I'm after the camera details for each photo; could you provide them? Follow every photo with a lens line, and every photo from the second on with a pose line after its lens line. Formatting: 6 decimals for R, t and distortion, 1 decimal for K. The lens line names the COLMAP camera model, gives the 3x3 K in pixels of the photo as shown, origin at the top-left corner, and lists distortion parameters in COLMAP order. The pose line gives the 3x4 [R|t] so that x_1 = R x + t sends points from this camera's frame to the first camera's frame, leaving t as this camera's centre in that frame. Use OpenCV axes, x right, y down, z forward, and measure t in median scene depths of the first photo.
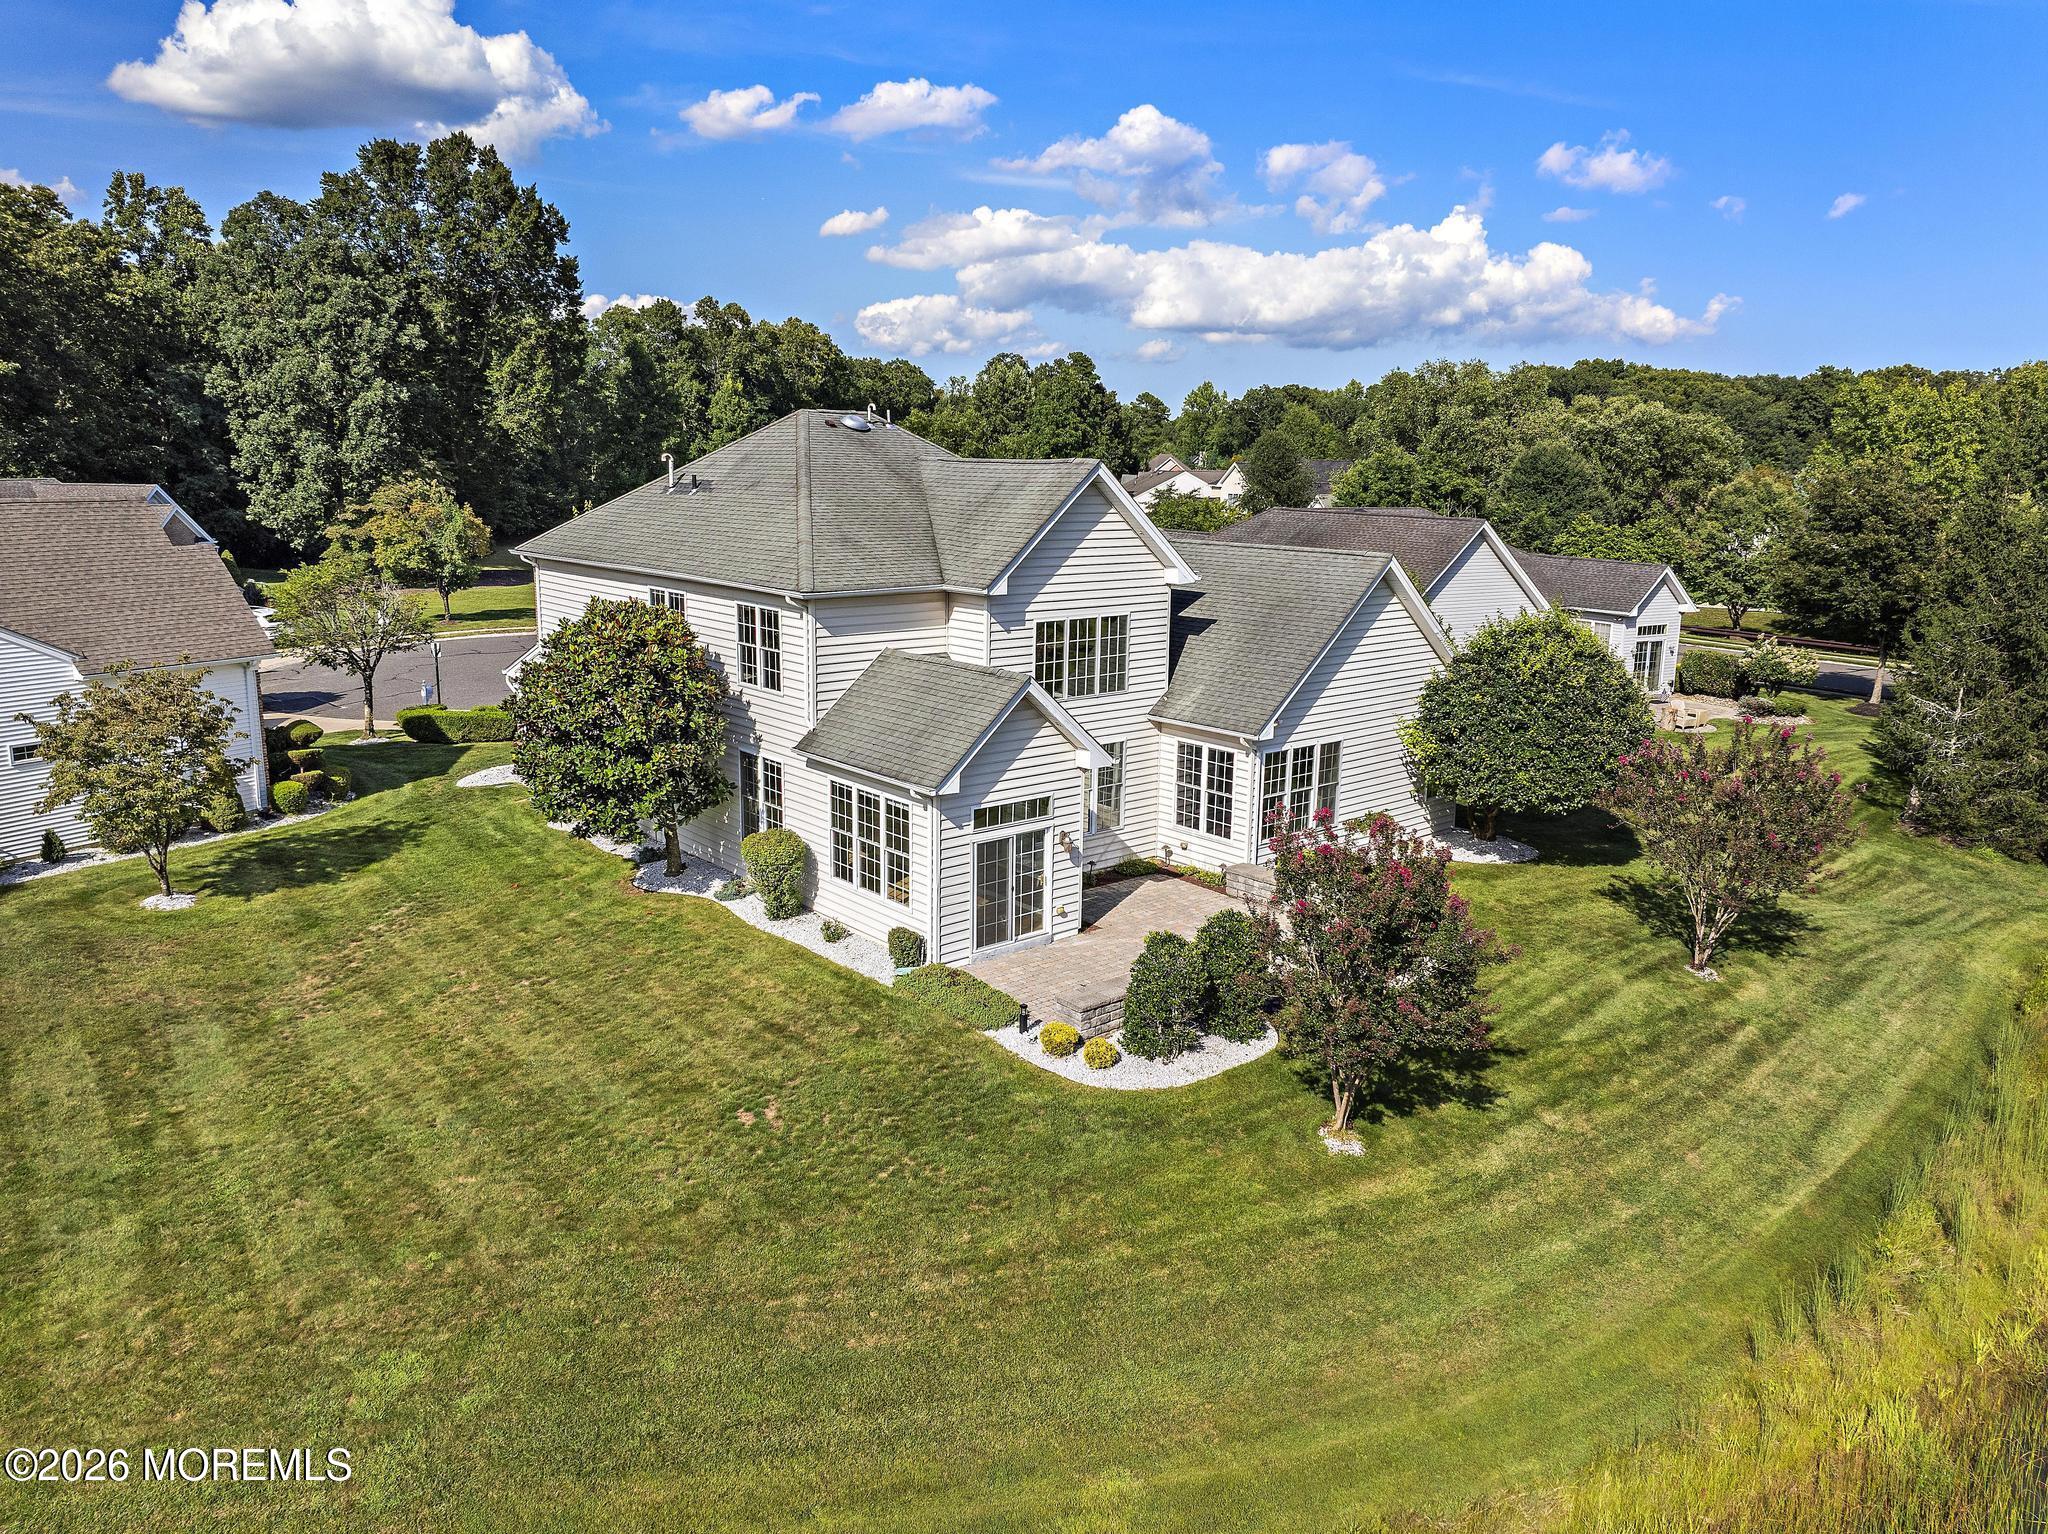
lens RADIAL K [[1444.9, 0, 1028.1], [0, 1444.9, 766.4], [0, 0, 1]] dist [-0.040432, 0.000216]
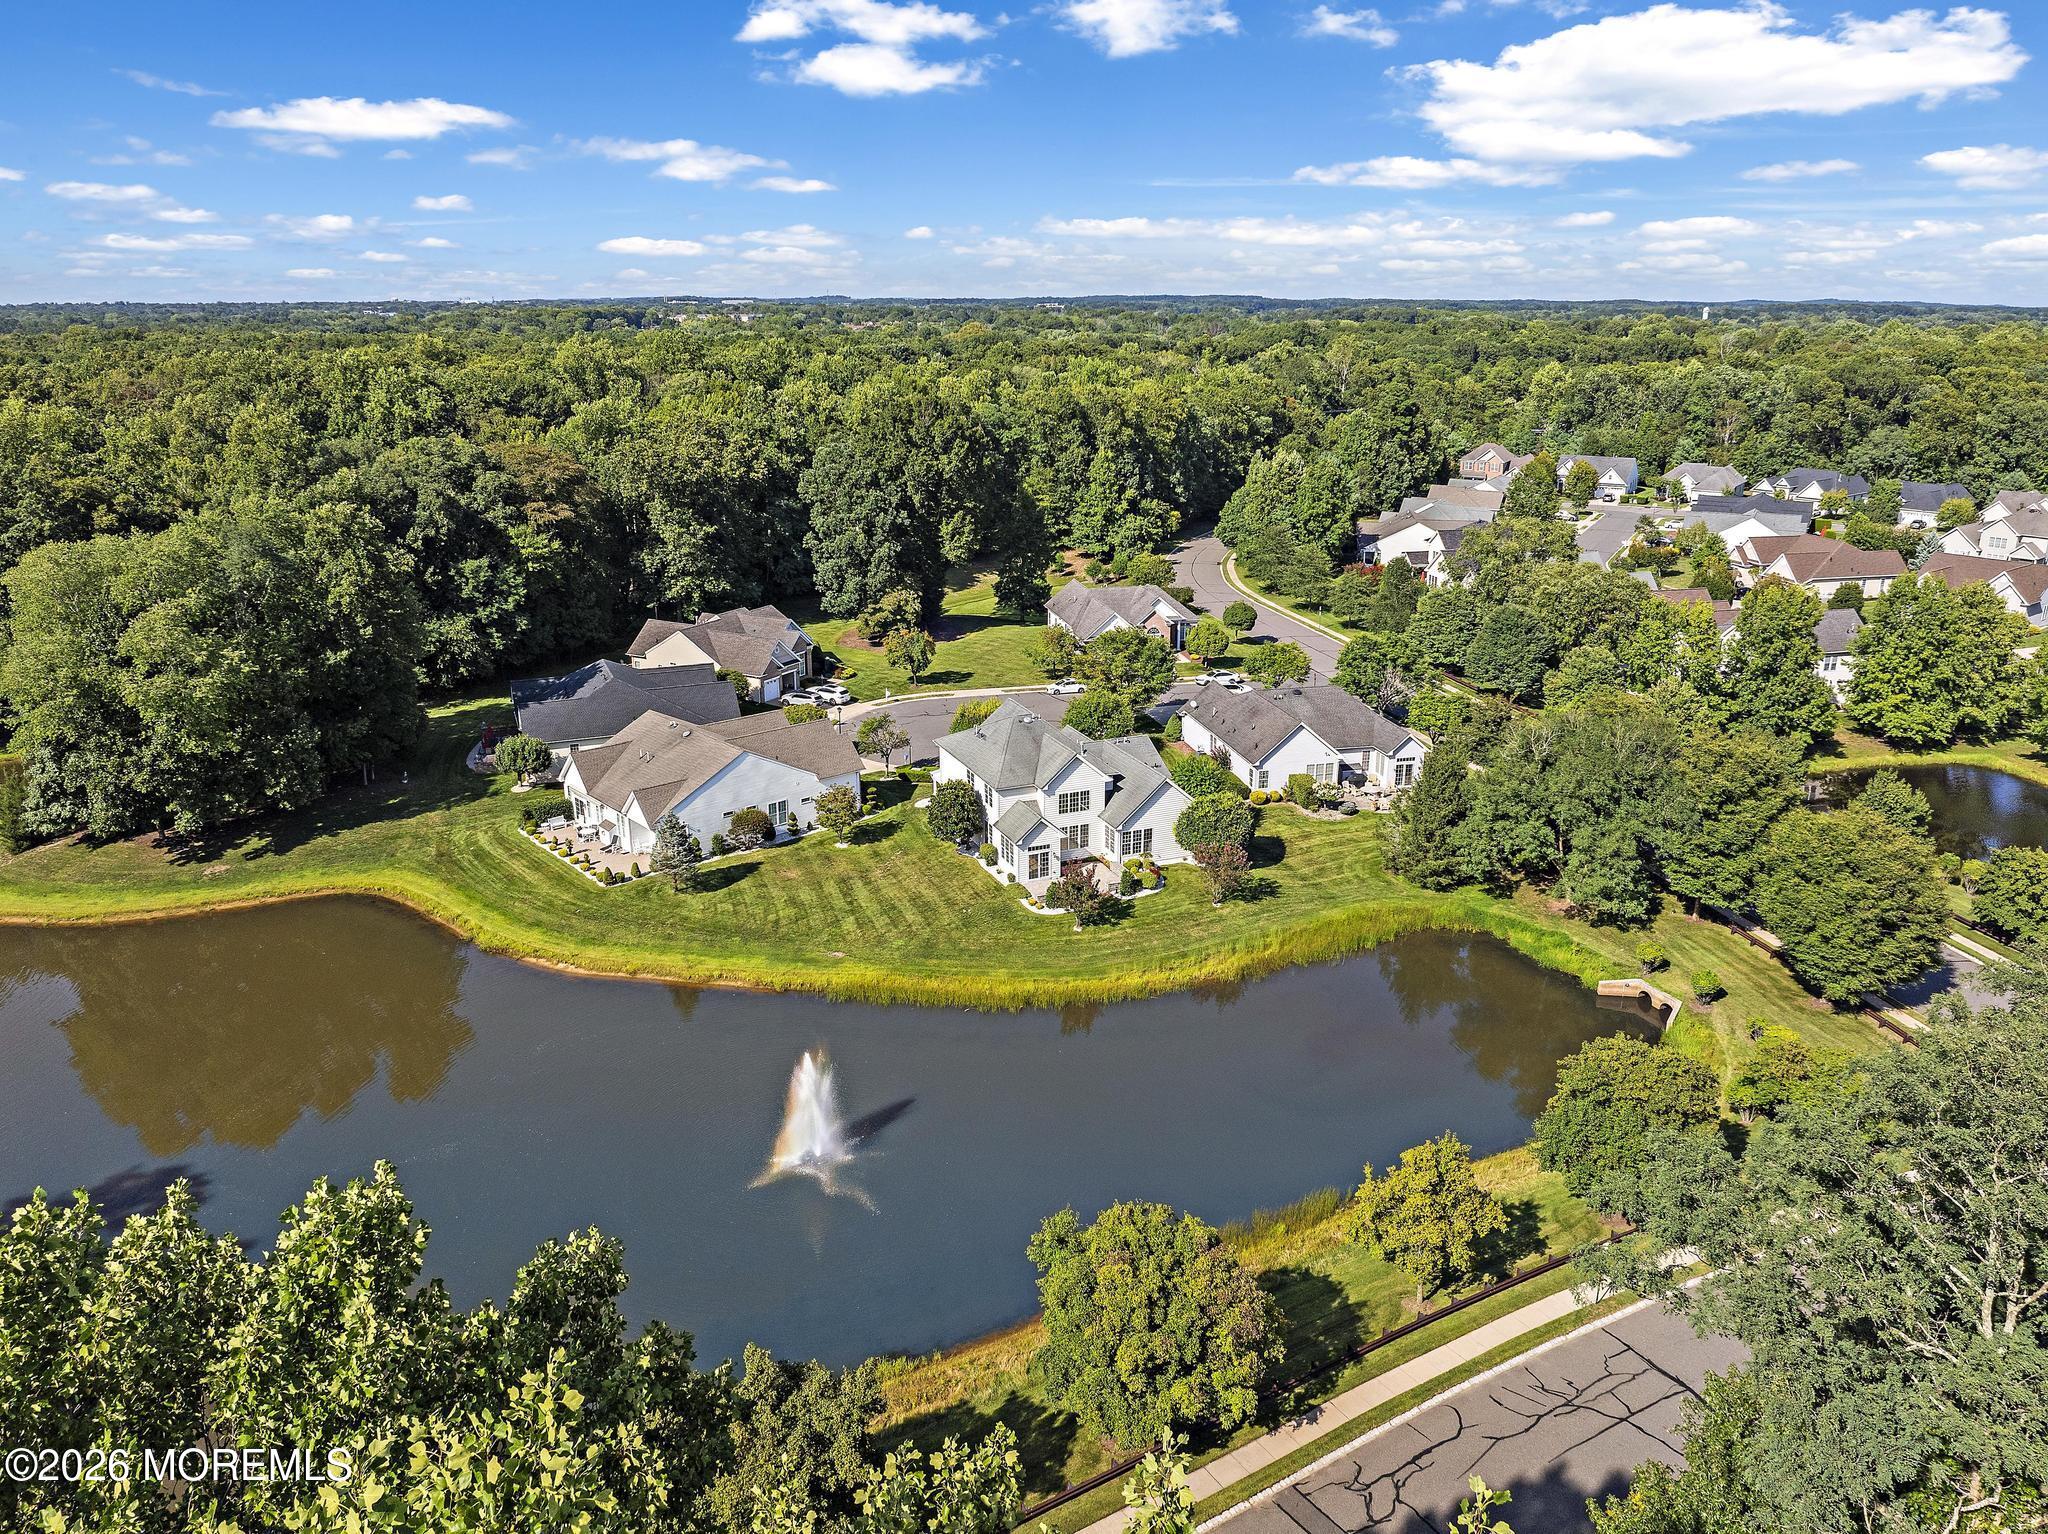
lens RADIAL K [[1473.8, 0, 1022.1], [0, 1473.8, 762.7], [0, 0, 1]] dist [-0.036803, -0.006981]
pose [[0.950868, 0.075711, -0.300195, 0.971284], [-0.047499, 0.993833, 0.100197, -0.514442], [0.305930, -0.081016, 0.948601, -2.442435]]
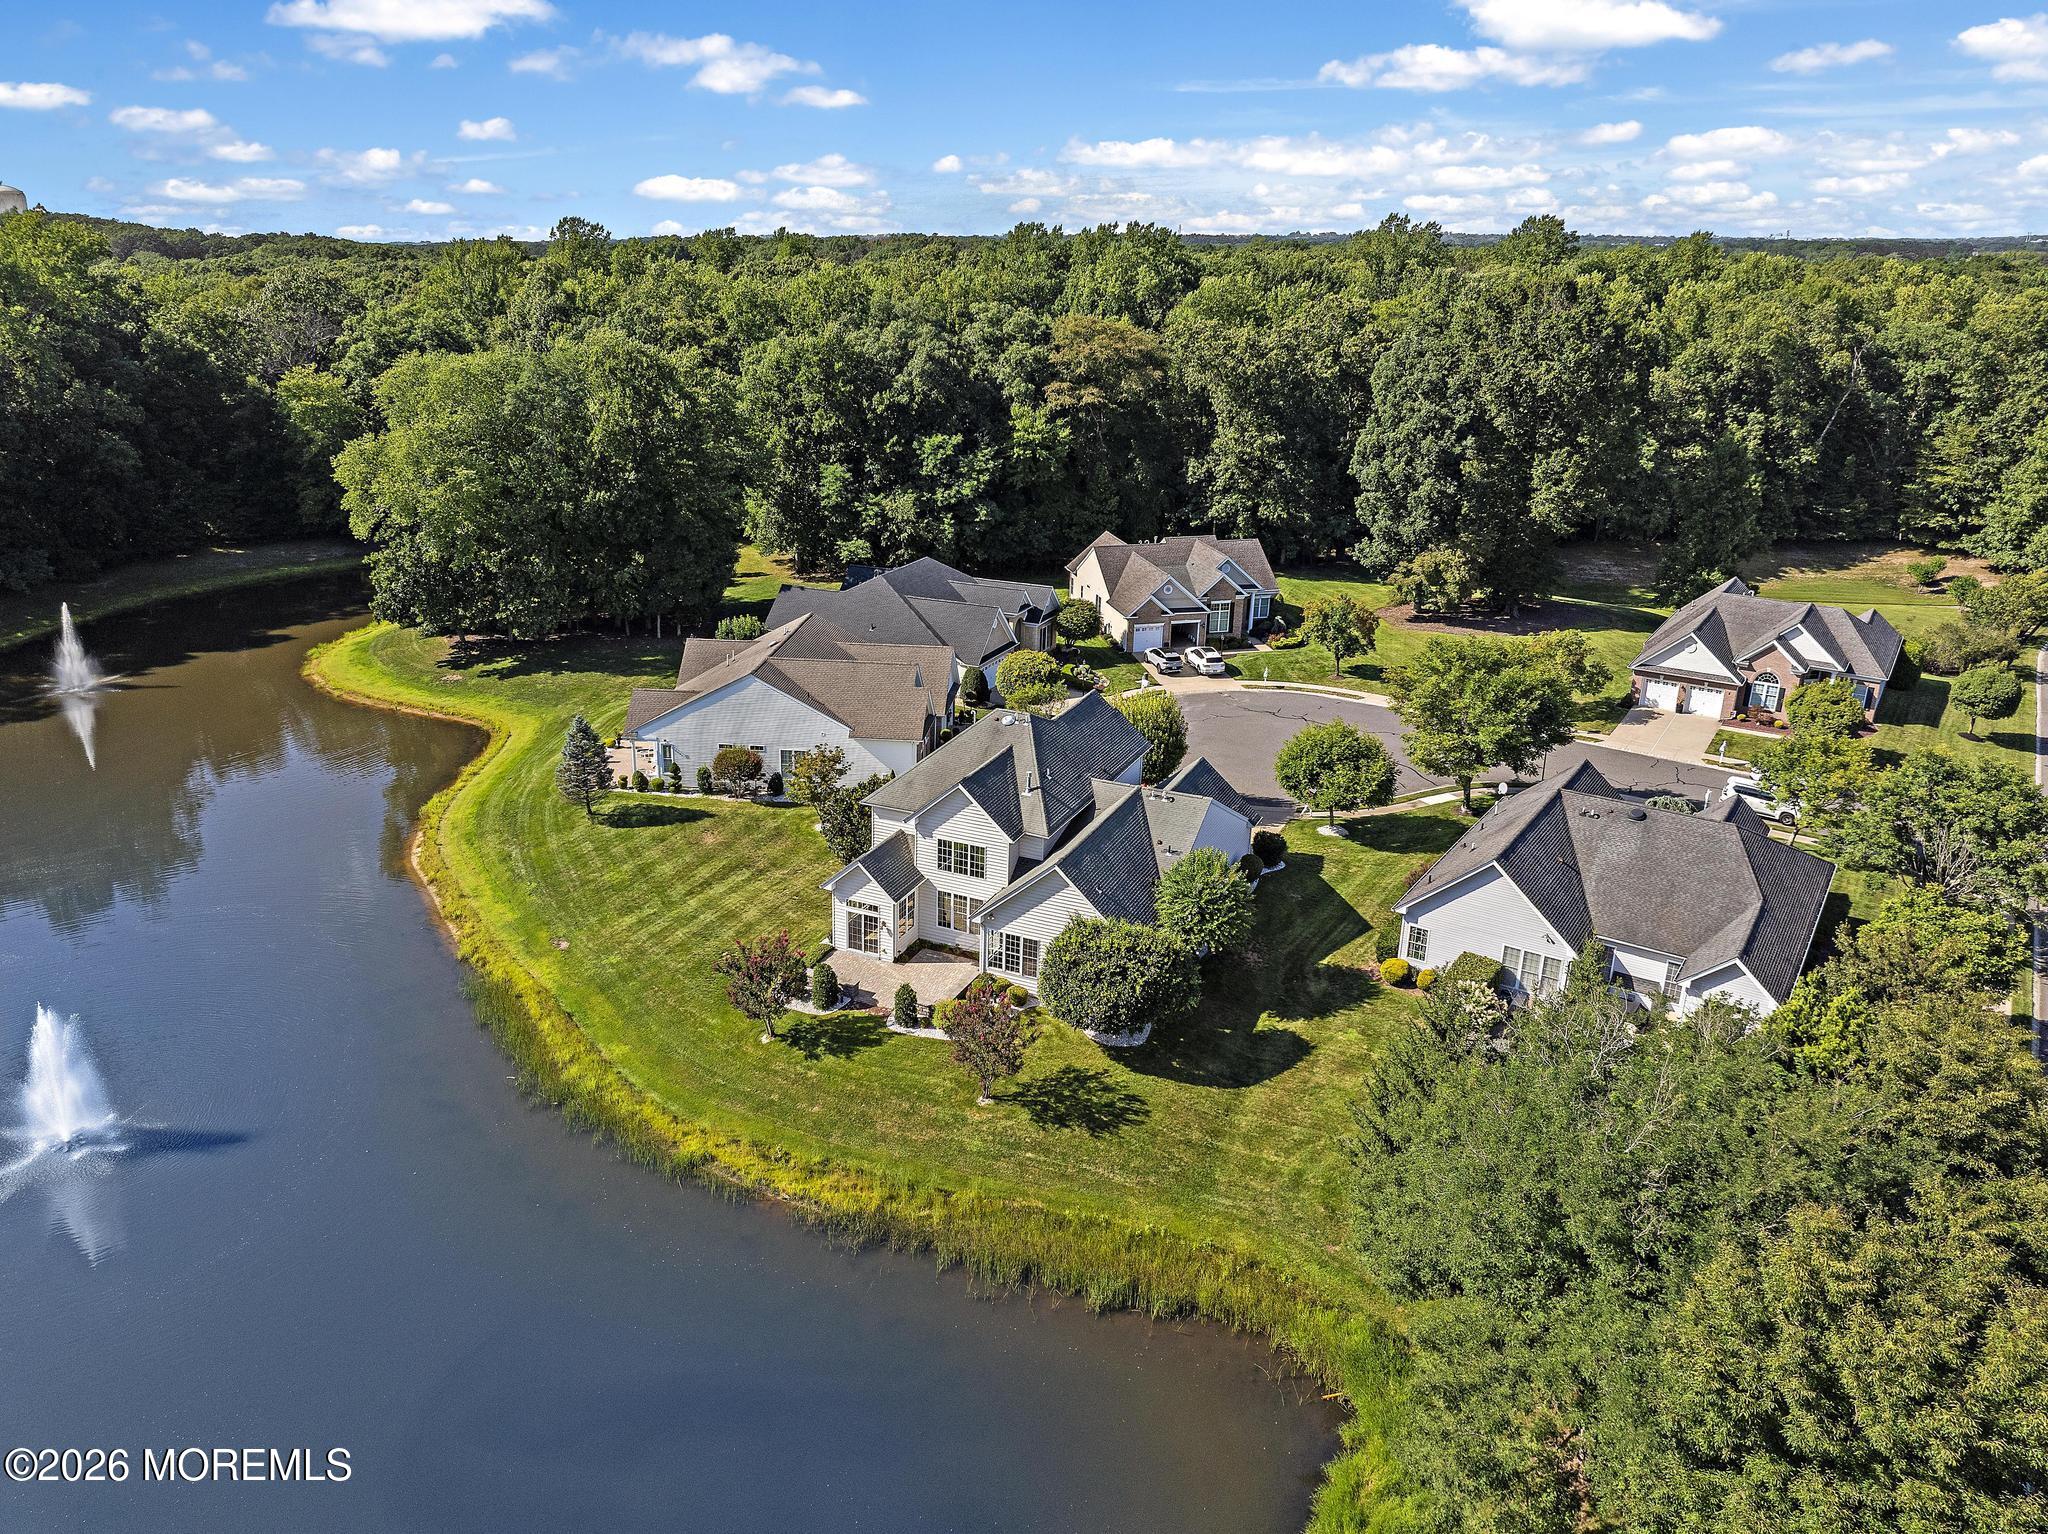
lens RADIAL K [[1377.2, 0, 977.3], [0, 1377.2, 857.9], [0, 0, 1]] dist [-0.022829, -0.000278]
pose [[0.394333, 0.357700, -0.846494, 1.824719], [-0.180295, 0.933348, 0.310412, -0.733688], [0.901108, 0.030213, 0.432541, 0.060111]]
